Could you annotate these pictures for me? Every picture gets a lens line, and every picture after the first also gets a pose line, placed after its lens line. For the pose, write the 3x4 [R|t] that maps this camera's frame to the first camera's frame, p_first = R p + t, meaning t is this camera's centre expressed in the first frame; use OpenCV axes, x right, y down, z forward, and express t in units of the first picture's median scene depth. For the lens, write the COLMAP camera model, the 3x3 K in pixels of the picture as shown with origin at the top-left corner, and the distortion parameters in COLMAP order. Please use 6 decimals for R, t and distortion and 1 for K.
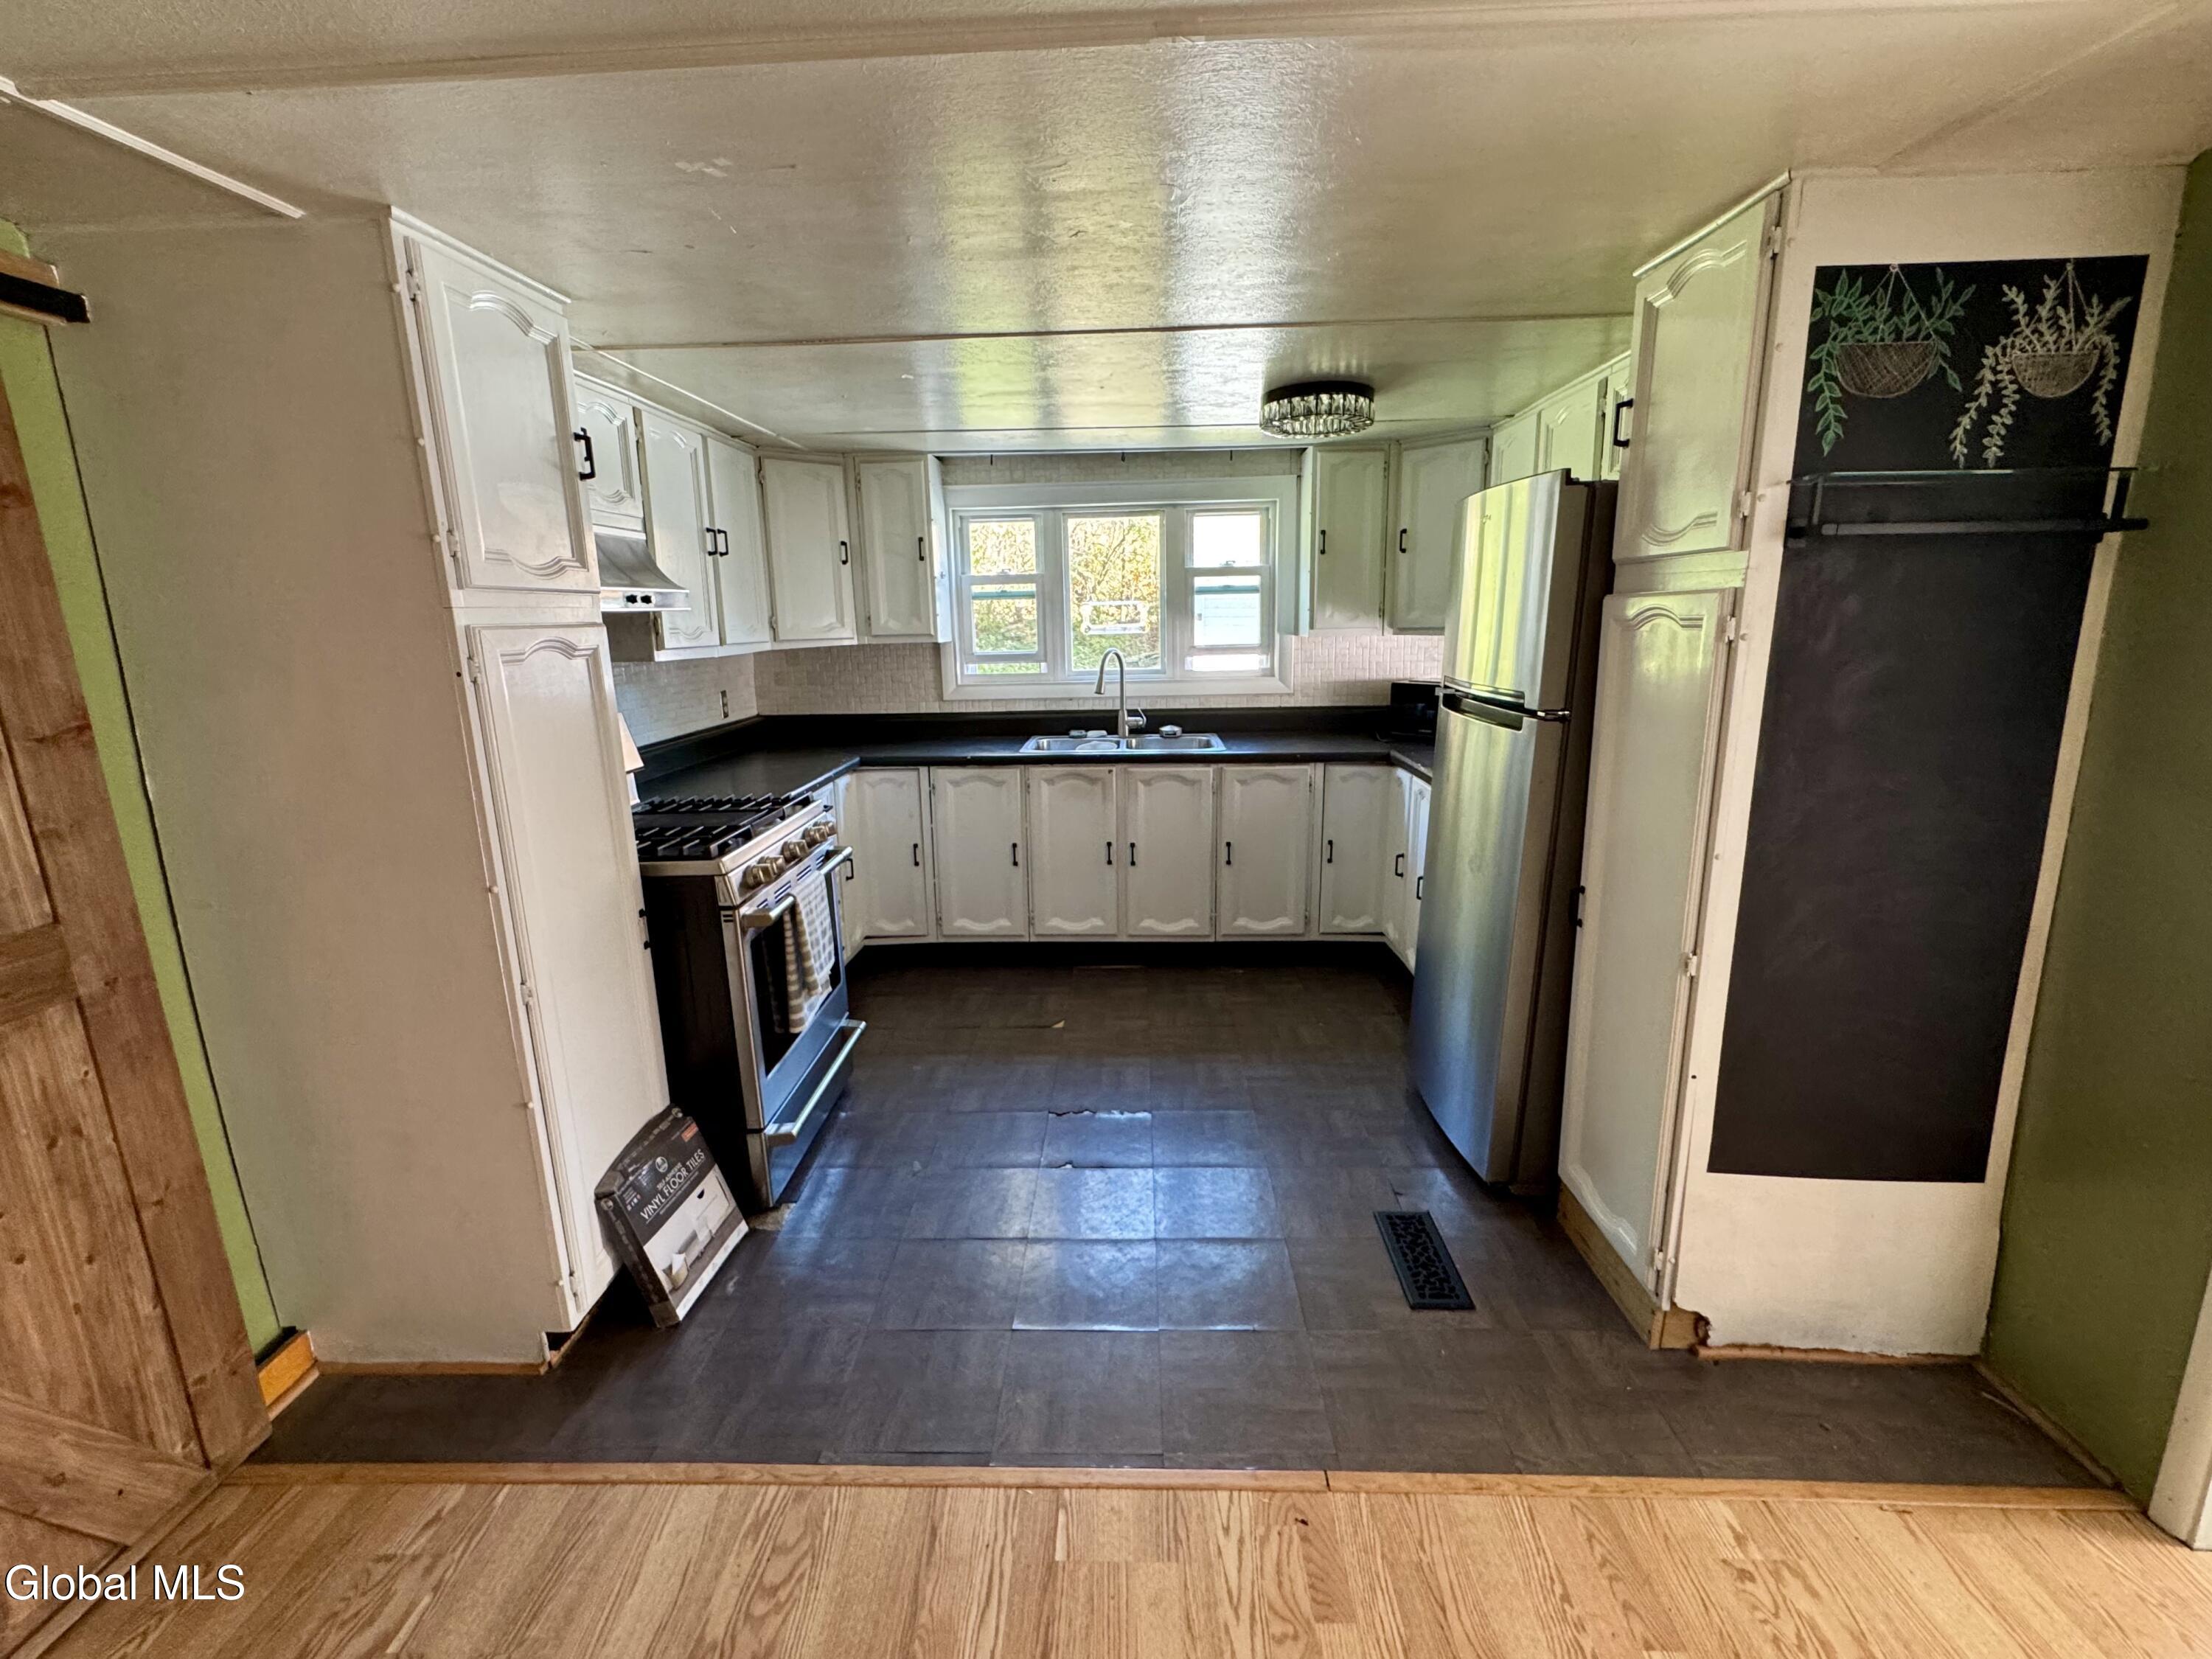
lens RADIAL K [[975.3, 0, 1106.0], [0, 975.3, 829.5], [0, 0, 1]] dist [0.000019, -0.000194]
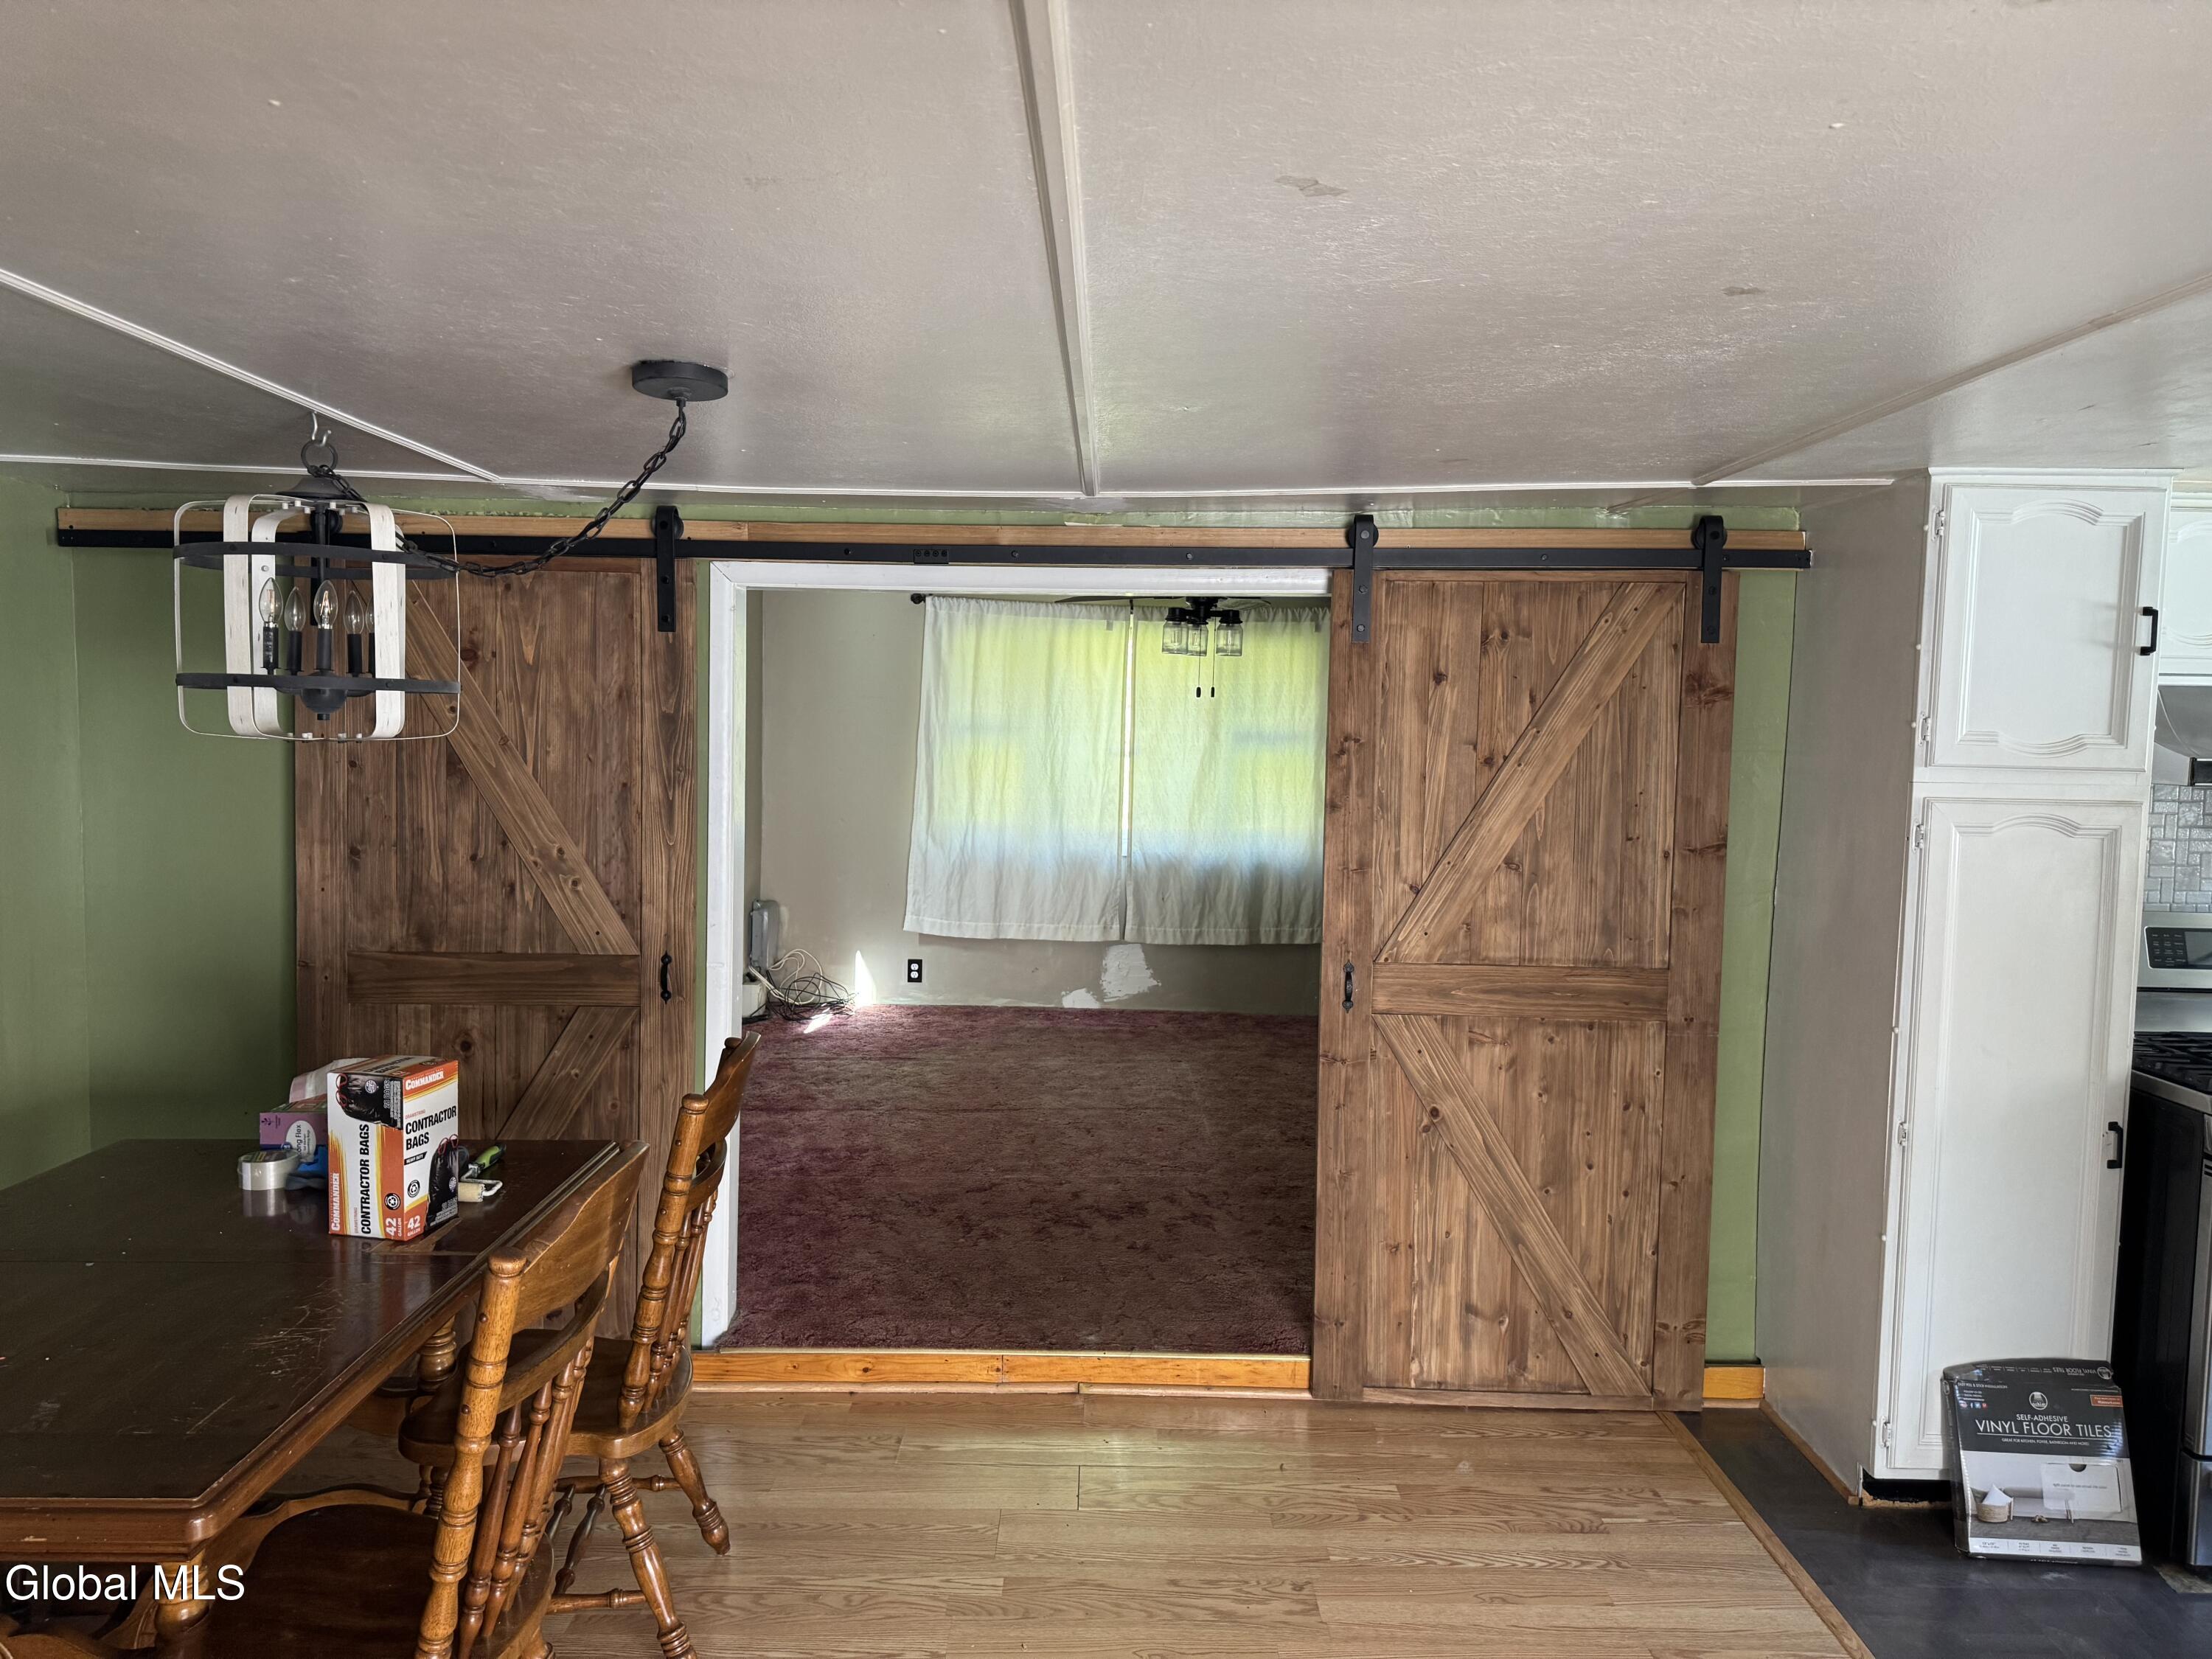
lens RADIAL K [[1544.5, 0, 1106.0], [0, 1544.5, 822.8], [0, 0, 1]] dist [0.118649, -0.232881]
pose [[0.028127, 0.092352, -0.995329, 0.813469], [-0.236442, 0.968082, 0.083143, -0.075231], [0.971238, 0.232999, 0.049065, -0.010870]]
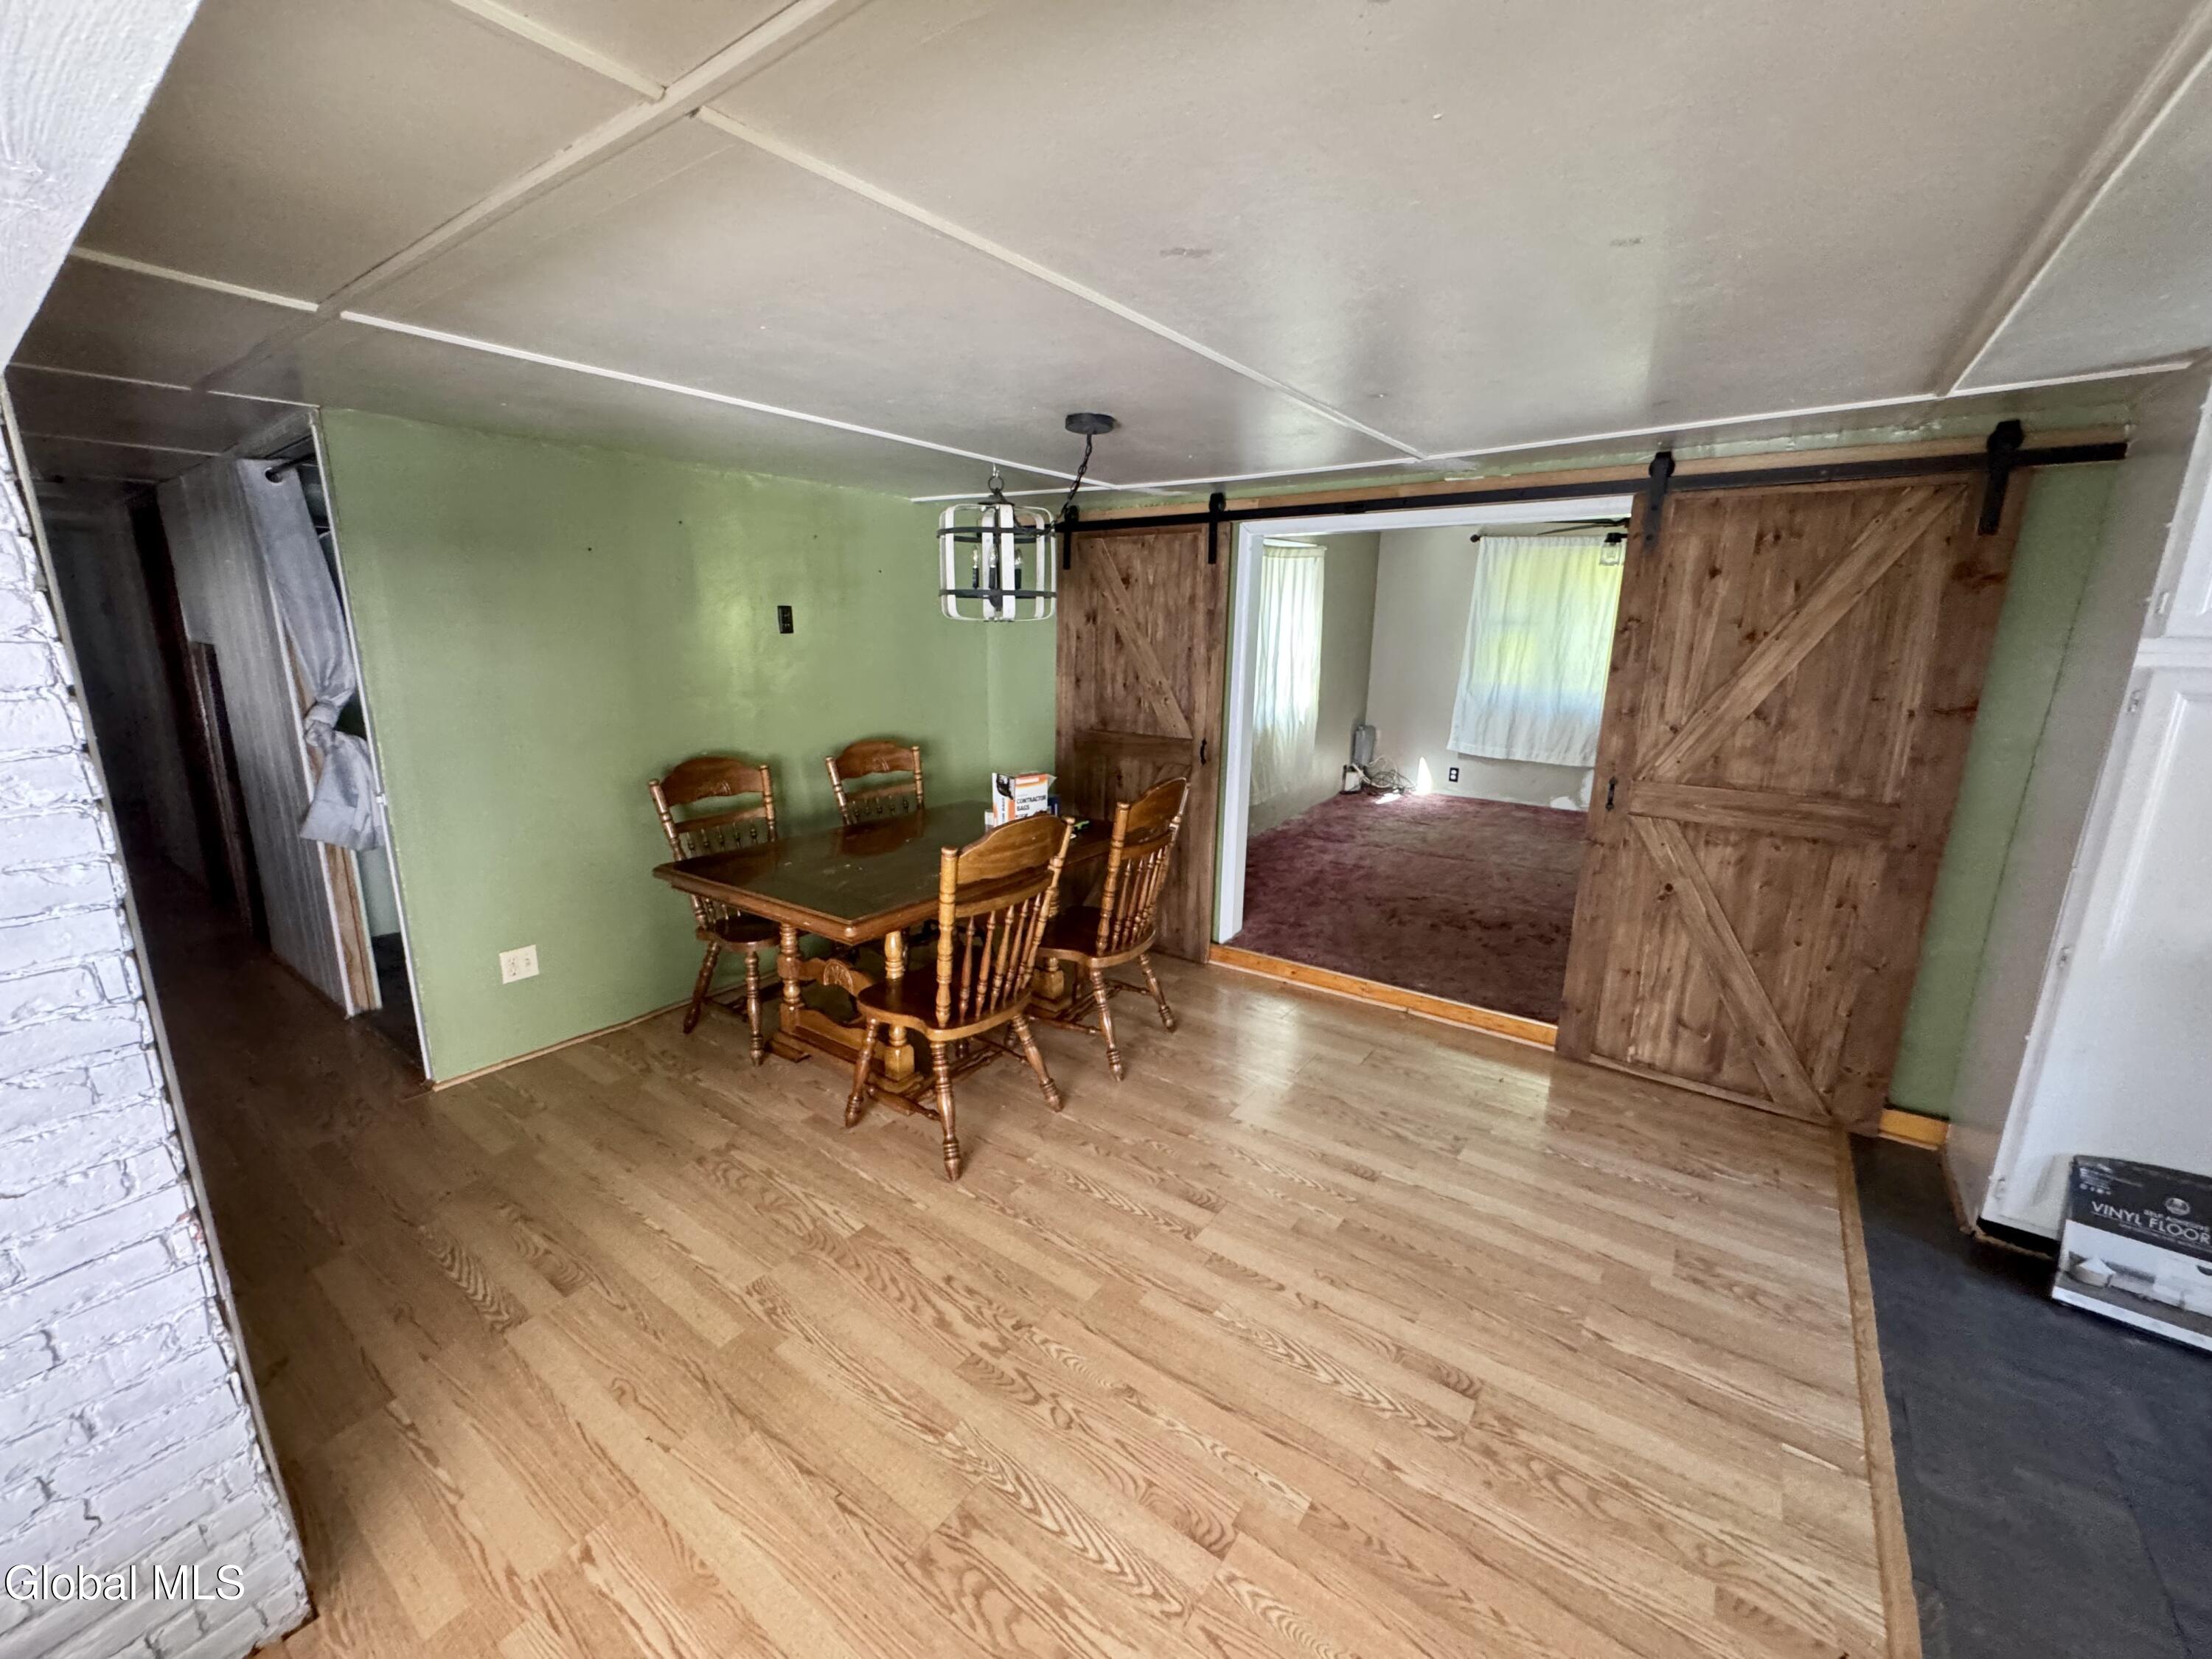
lens RADIAL K [[891.7, 0, 1106.0], [0, 891.7, 829.5], [0, 0, 1]] dist [-0.001857, -0.000369]
pose [[-0.563425, 0.210910, -0.798793, 0.756502], [-0.175139, 0.914399, 0.364968, -0.142056], [0.807390, 0.345532, -0.478256, 0.378095]]
